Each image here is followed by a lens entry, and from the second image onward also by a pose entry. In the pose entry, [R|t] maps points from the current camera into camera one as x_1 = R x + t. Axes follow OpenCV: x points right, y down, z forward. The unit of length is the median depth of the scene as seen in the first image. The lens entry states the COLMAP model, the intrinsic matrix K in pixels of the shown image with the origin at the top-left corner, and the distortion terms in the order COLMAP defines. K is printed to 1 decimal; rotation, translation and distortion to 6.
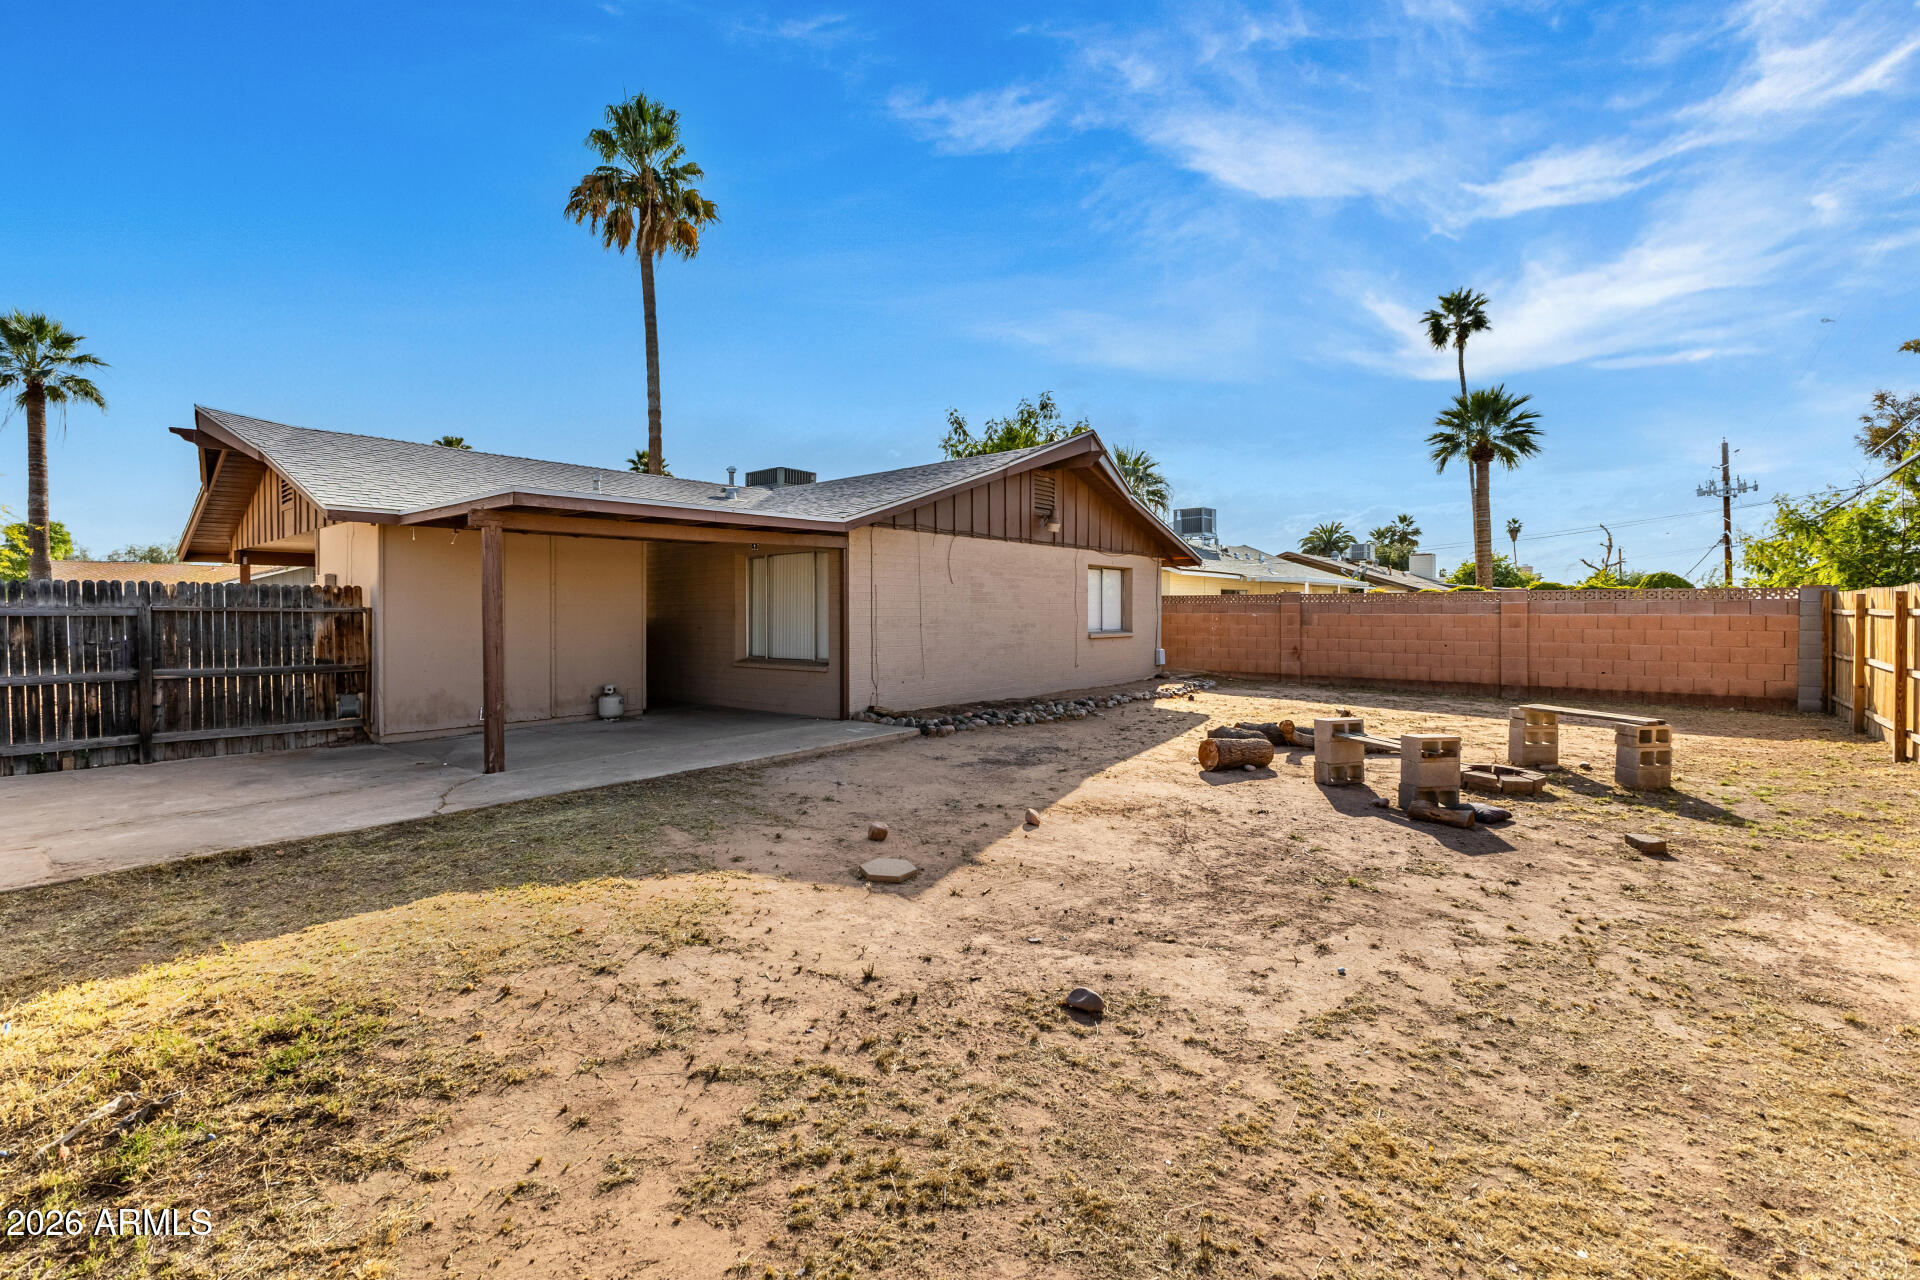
lens RADIAL K [[829.3, 0, 968.2], [0, 829.3, 642.0], [0, 0, 1]] dist [0.009985, 0.000048]
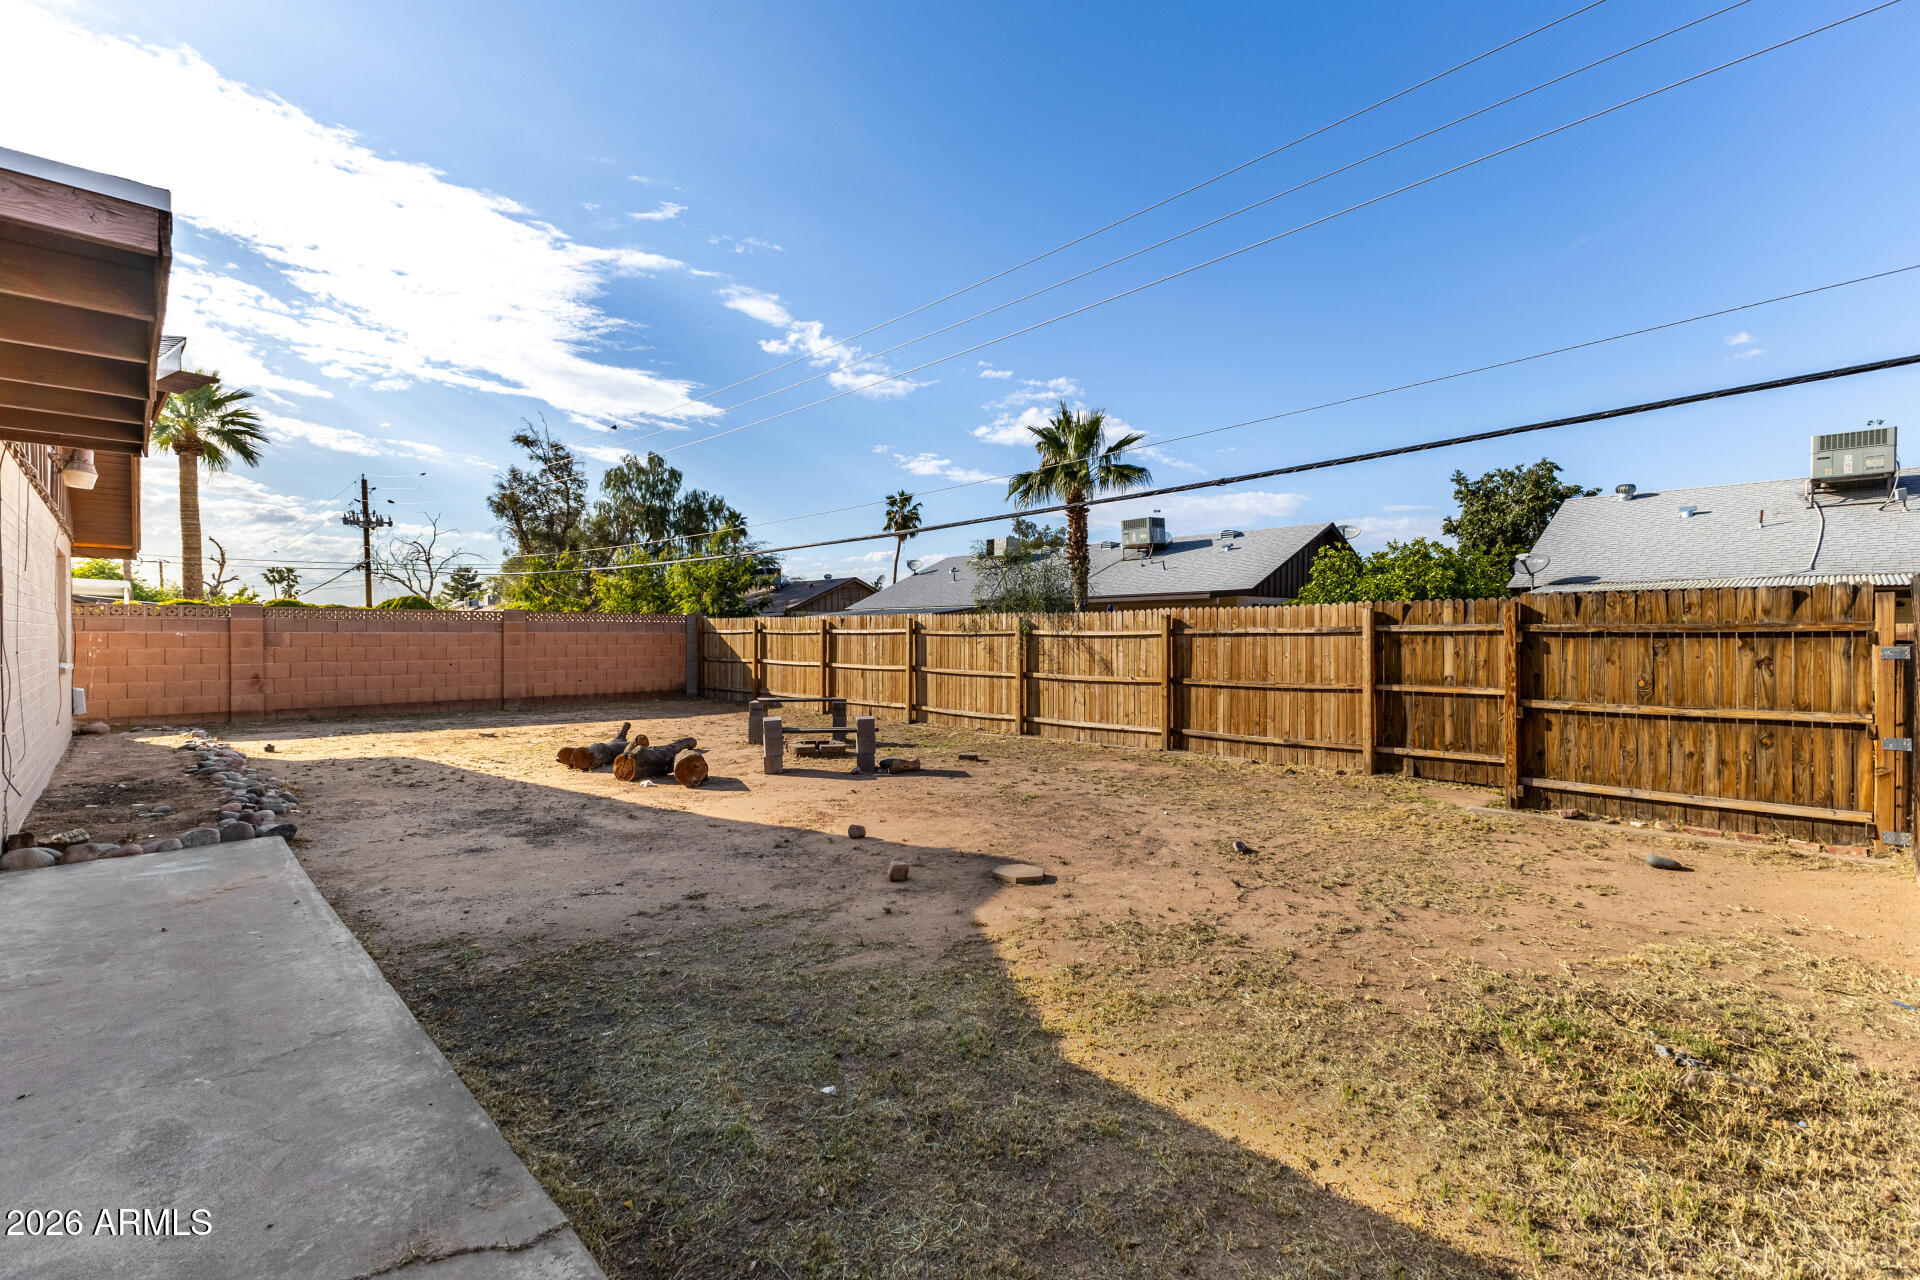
lens RADIAL K [[829.3, 0, 968.2], [0, 829.3, 642.0], [0, 0, 1]] dist [0.009985, 0.000048]
pose [[0.090074, -0.011733, 0.995866, -0.430306], [0.035677, 0.999327, 0.008547, -0.010263], [-0.995296, 0.034759, 0.090432, 0.362379]]
